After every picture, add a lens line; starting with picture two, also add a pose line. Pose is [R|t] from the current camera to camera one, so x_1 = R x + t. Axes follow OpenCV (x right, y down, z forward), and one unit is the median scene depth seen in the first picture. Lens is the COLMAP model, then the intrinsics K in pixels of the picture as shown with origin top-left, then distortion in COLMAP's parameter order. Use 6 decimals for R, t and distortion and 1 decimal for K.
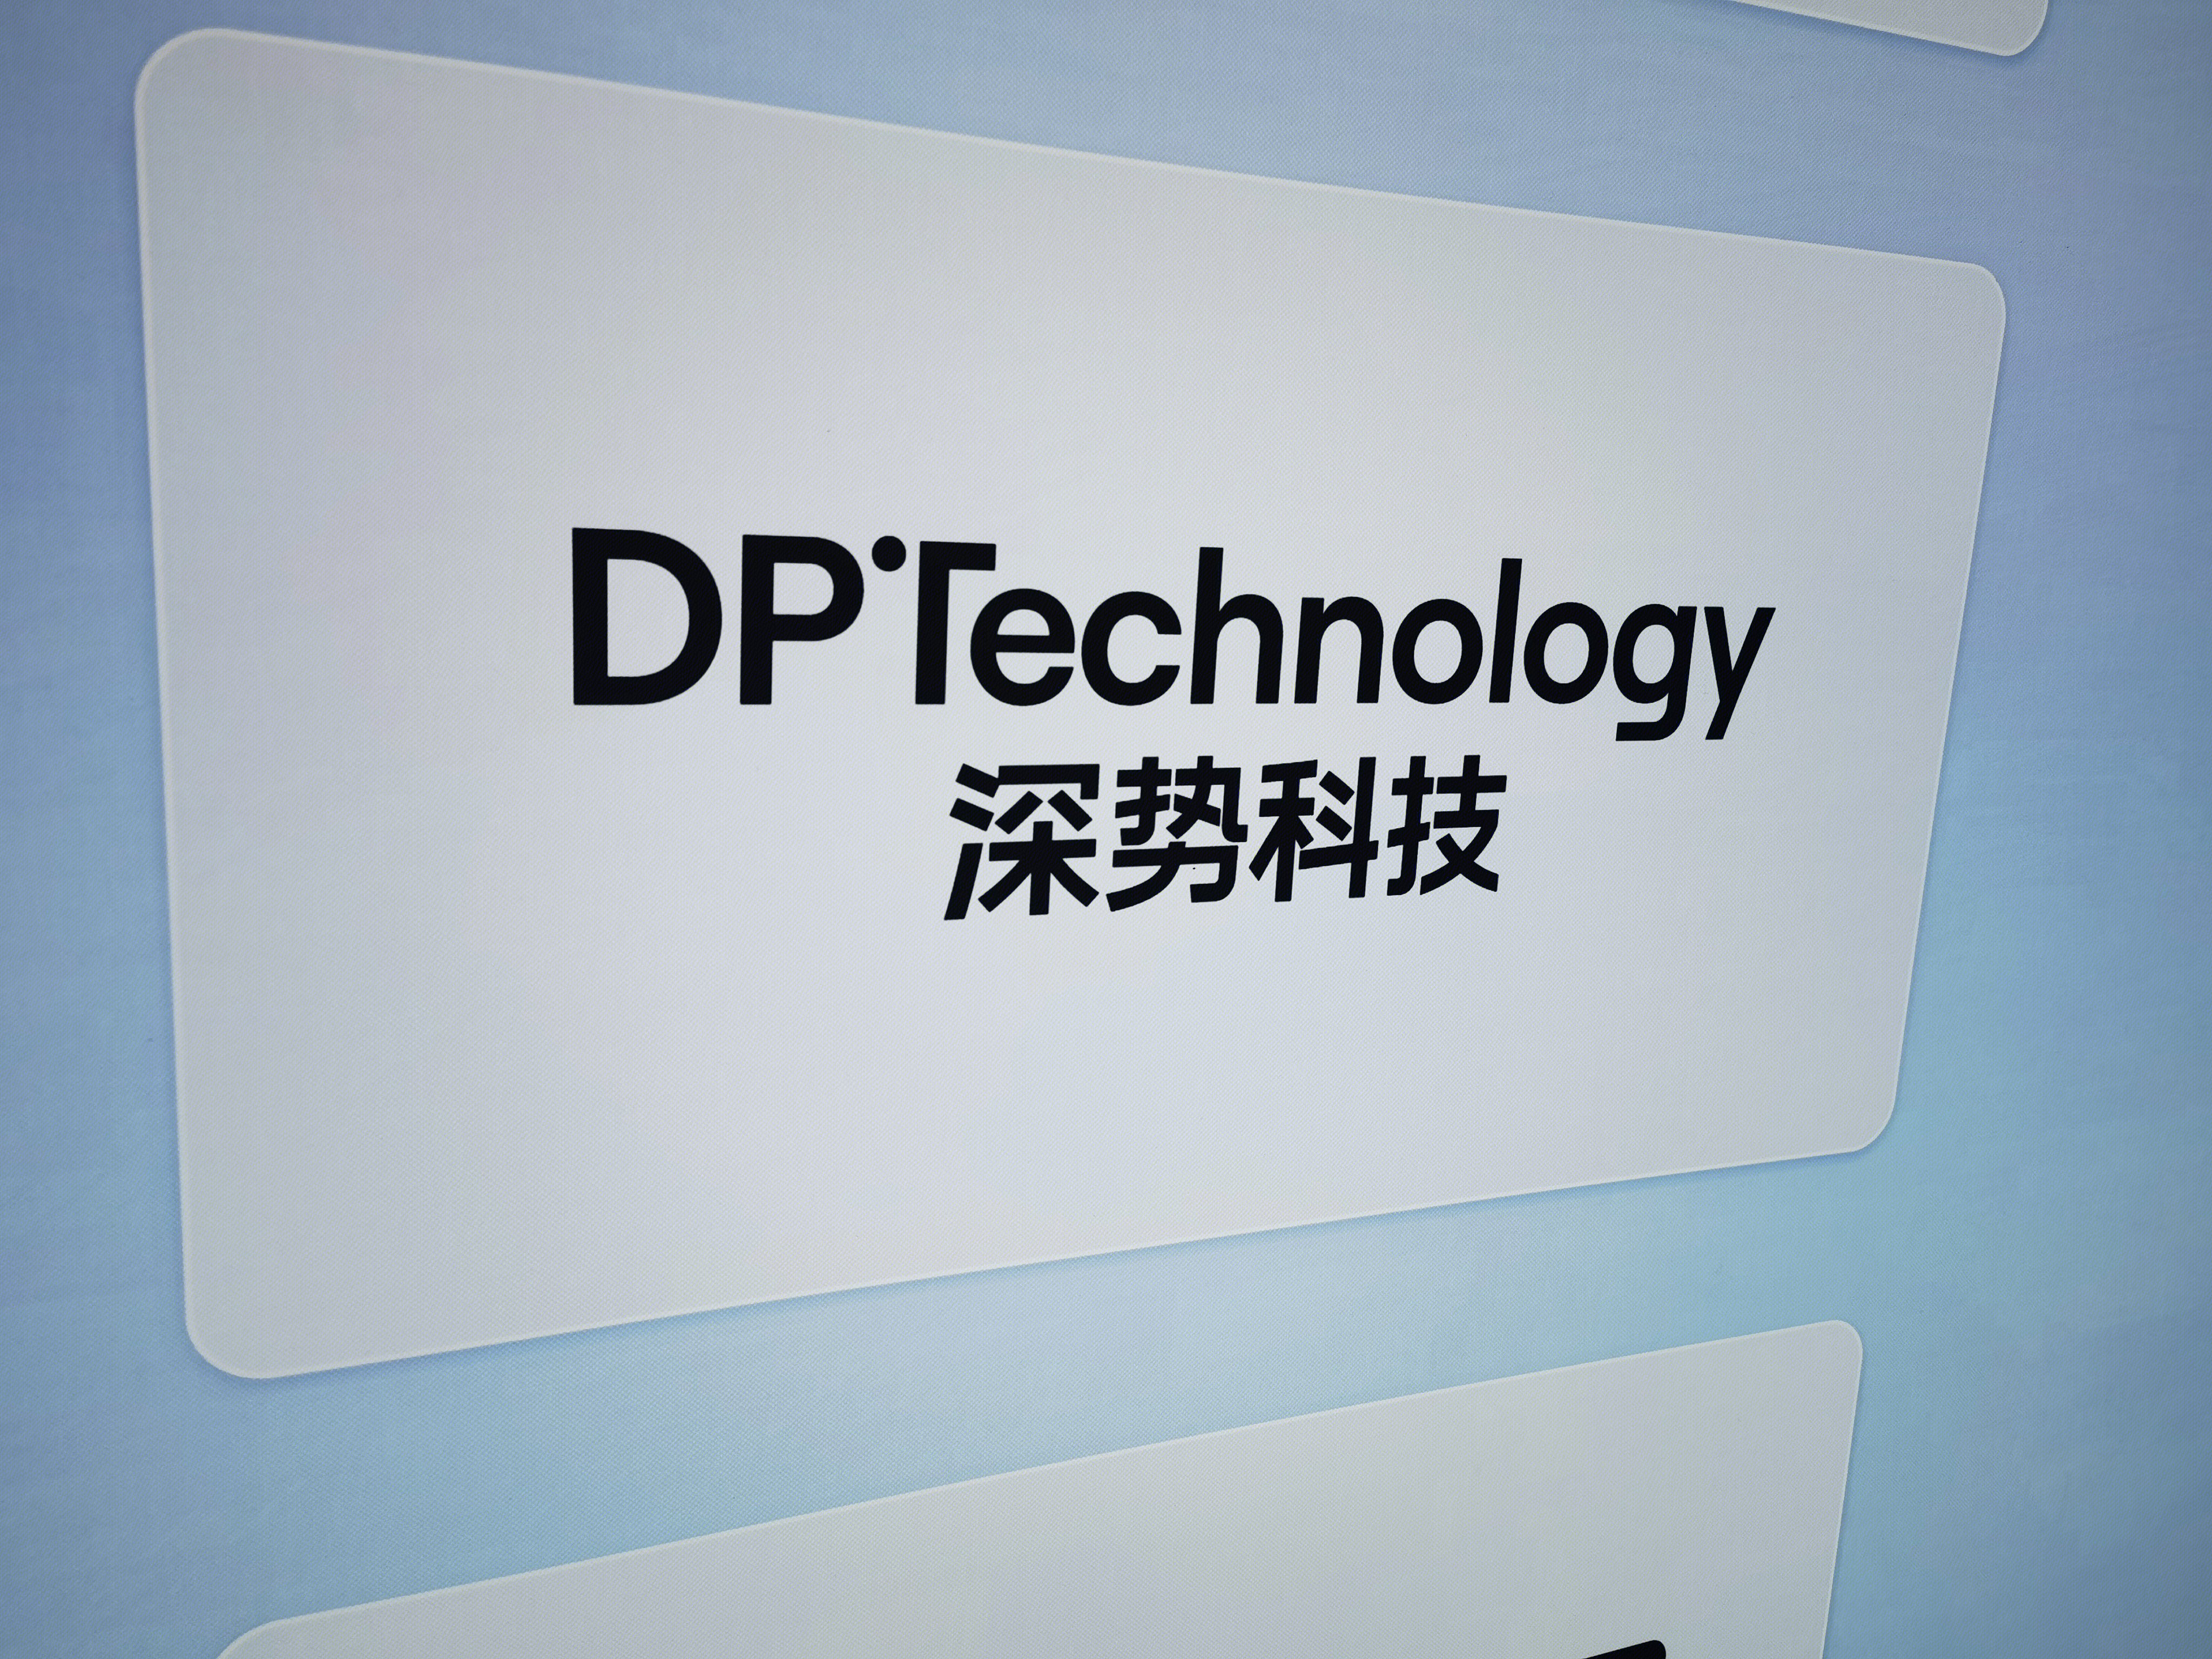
lens RADIAL K [[1758.8, 0, 1119.0], [0, 1758.8, 809.3], [0, 0, 1]] dist [0.057882, -0.005067]
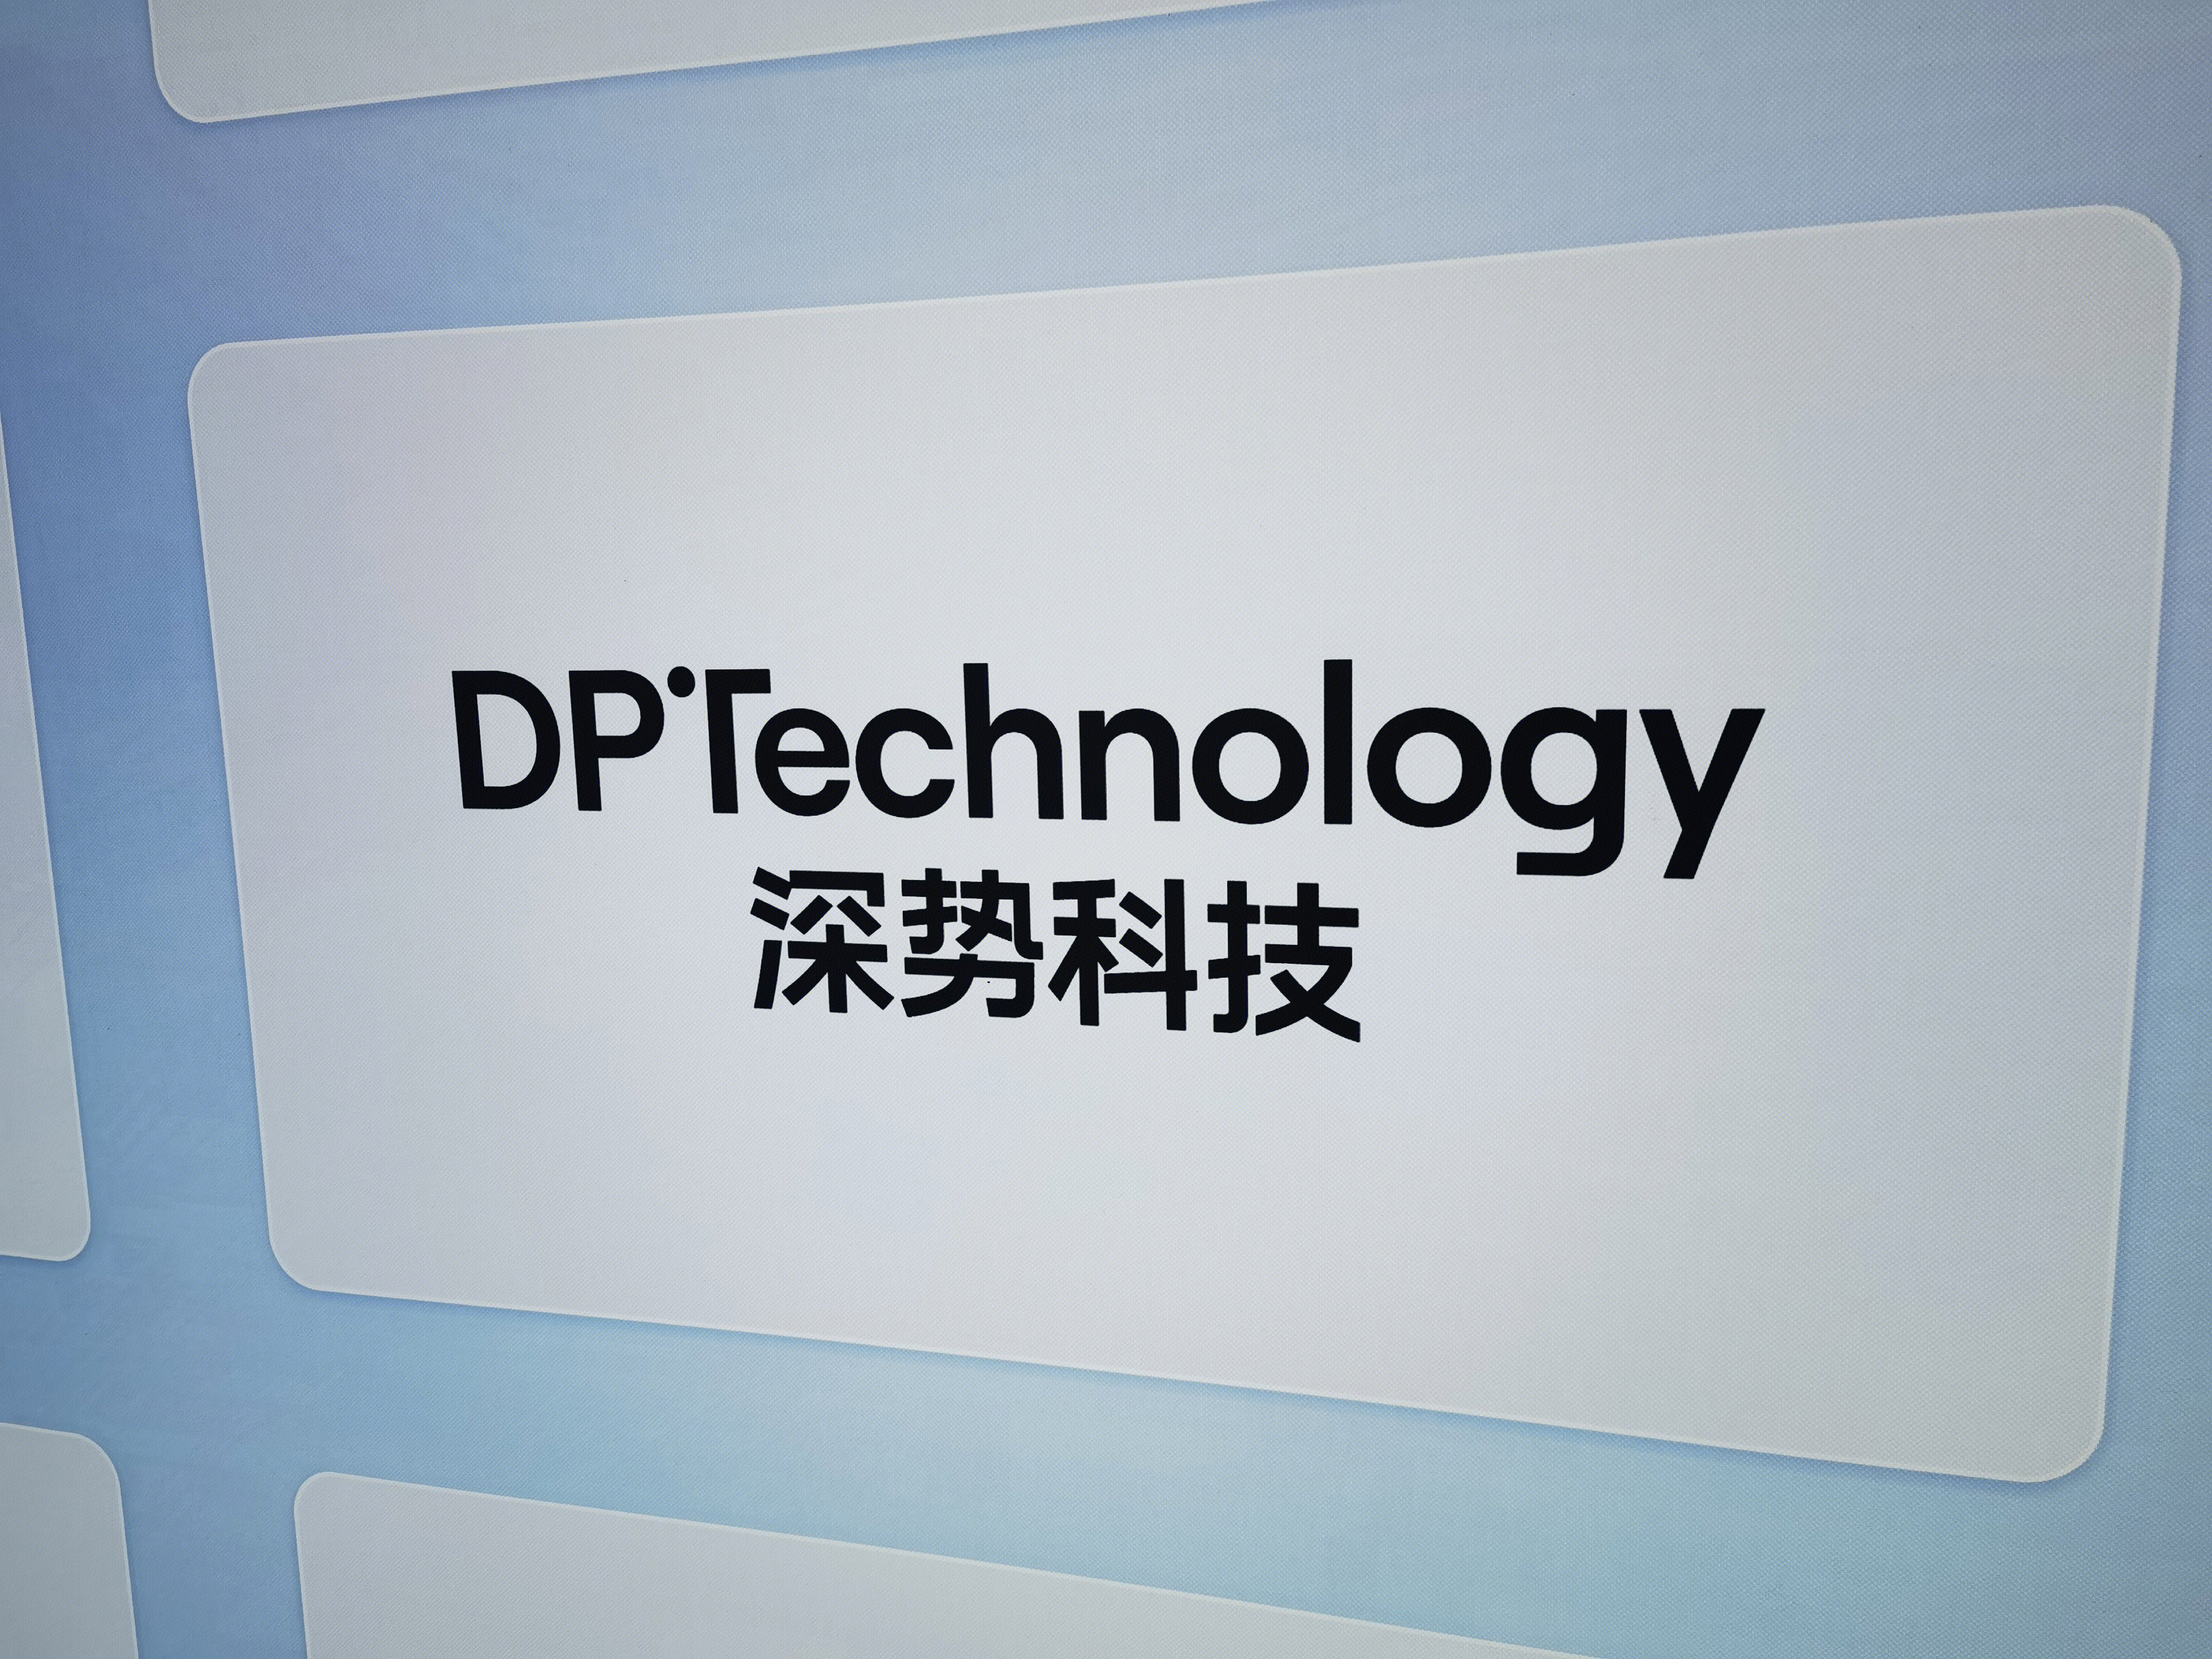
lens RADIAL K [[1758.8, 0, 1115.5], [0, 1758.8, 849.9], [0, 0, 1]] dist [0.057882, -0.005067]
pose [[0.757175, 0.027136, -0.652649, 0.751629], [-0.058876, 0.997905, -0.026814, -0.019015], [0.650554, 0.058728, 0.757186, 0.284852]]
